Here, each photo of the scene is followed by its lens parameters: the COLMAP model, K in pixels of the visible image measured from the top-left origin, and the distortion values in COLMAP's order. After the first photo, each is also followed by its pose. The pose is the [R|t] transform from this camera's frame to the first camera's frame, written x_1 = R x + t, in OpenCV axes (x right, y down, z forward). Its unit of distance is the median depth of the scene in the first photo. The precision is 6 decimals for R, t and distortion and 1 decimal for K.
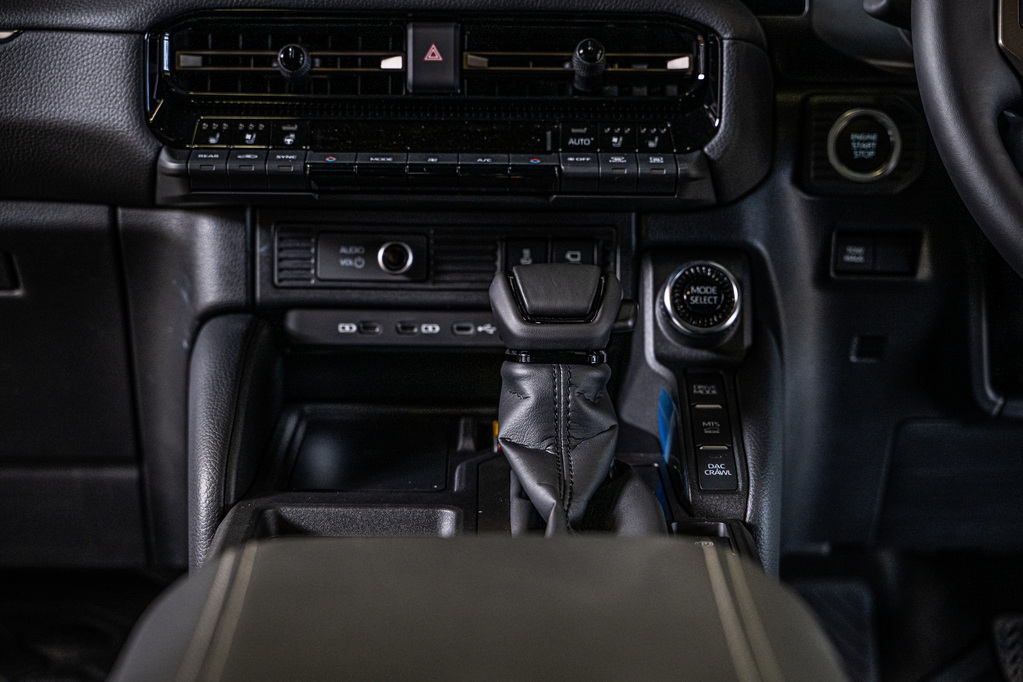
lens RADIAL K [[2142.1, 0, 511.5], [0, 2142.1, 341.0], [0, 0, 1]] dist [-0.003542, -0.001345]
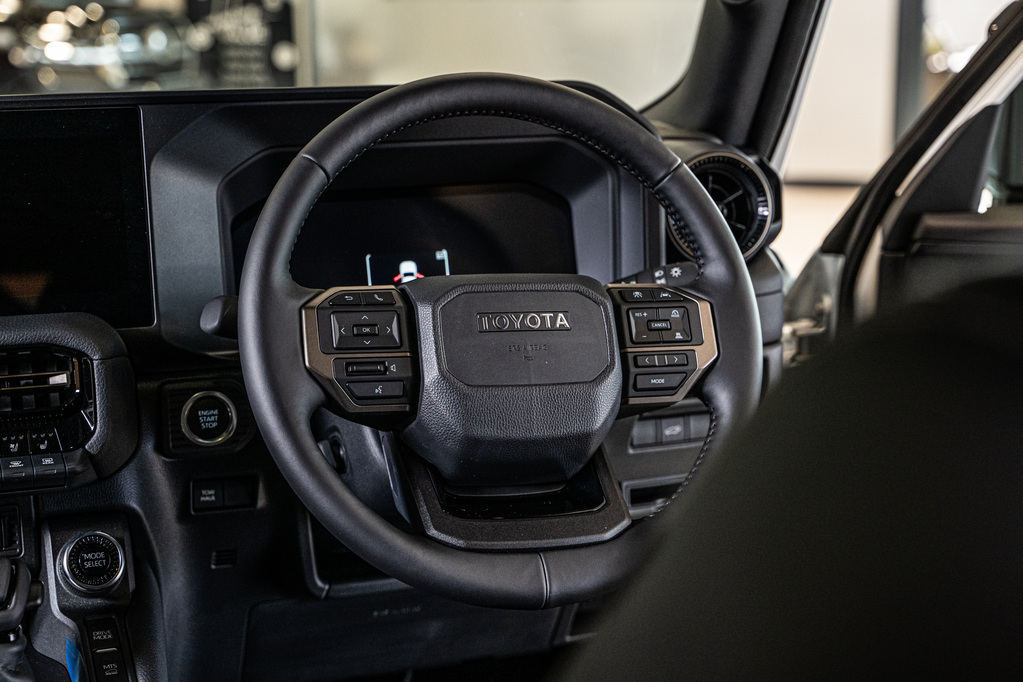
lens RADIAL K [[1708.6, 0, 511.5], [0, 1708.6, 341.0], [0, 0, 1]] dist [-0.014017, -0.065079]
pose [[0.938196, -0.081365, 0.336404, -0.008347], [0.085151, 0.996362, 0.003508, -0.132864], [-0.335466, 0.025354, 0.941711, -0.041139]]
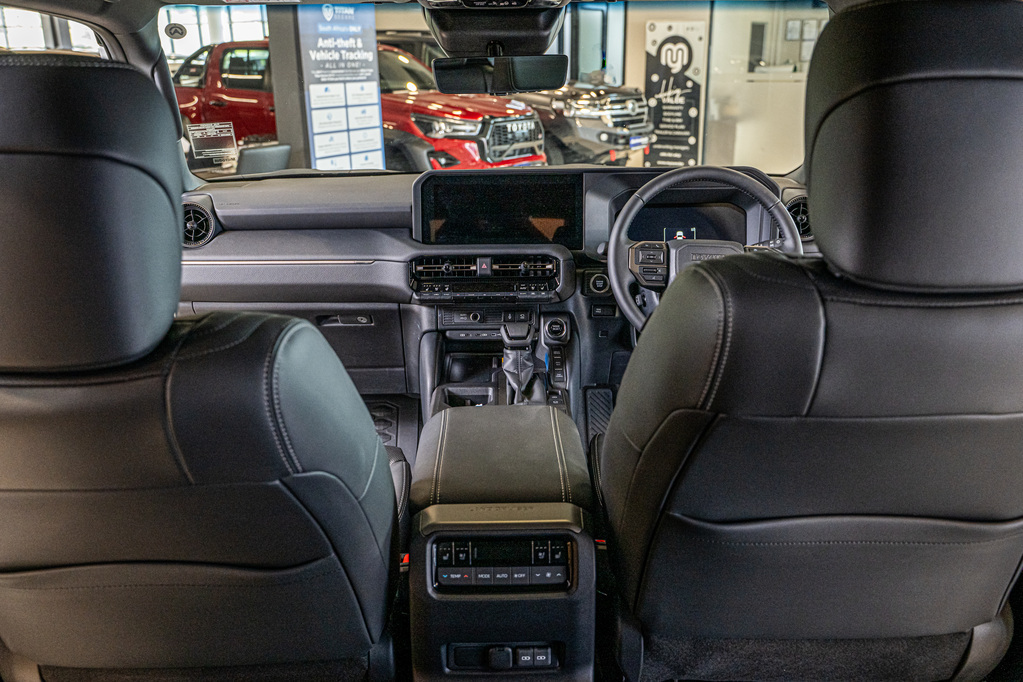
lens RADIAL K [[819.7, 0, 510.5], [0, 819.7, 321.5], [0, 0, 1]] dist [-0.006921, -0.003911]
pose [[0.999836, -0.017959, 0.002390, 0.004869], [0.017738, 0.997192, 0.072752, -0.139205], [-0.003690, -0.072698, 0.997347, -0.453477]]
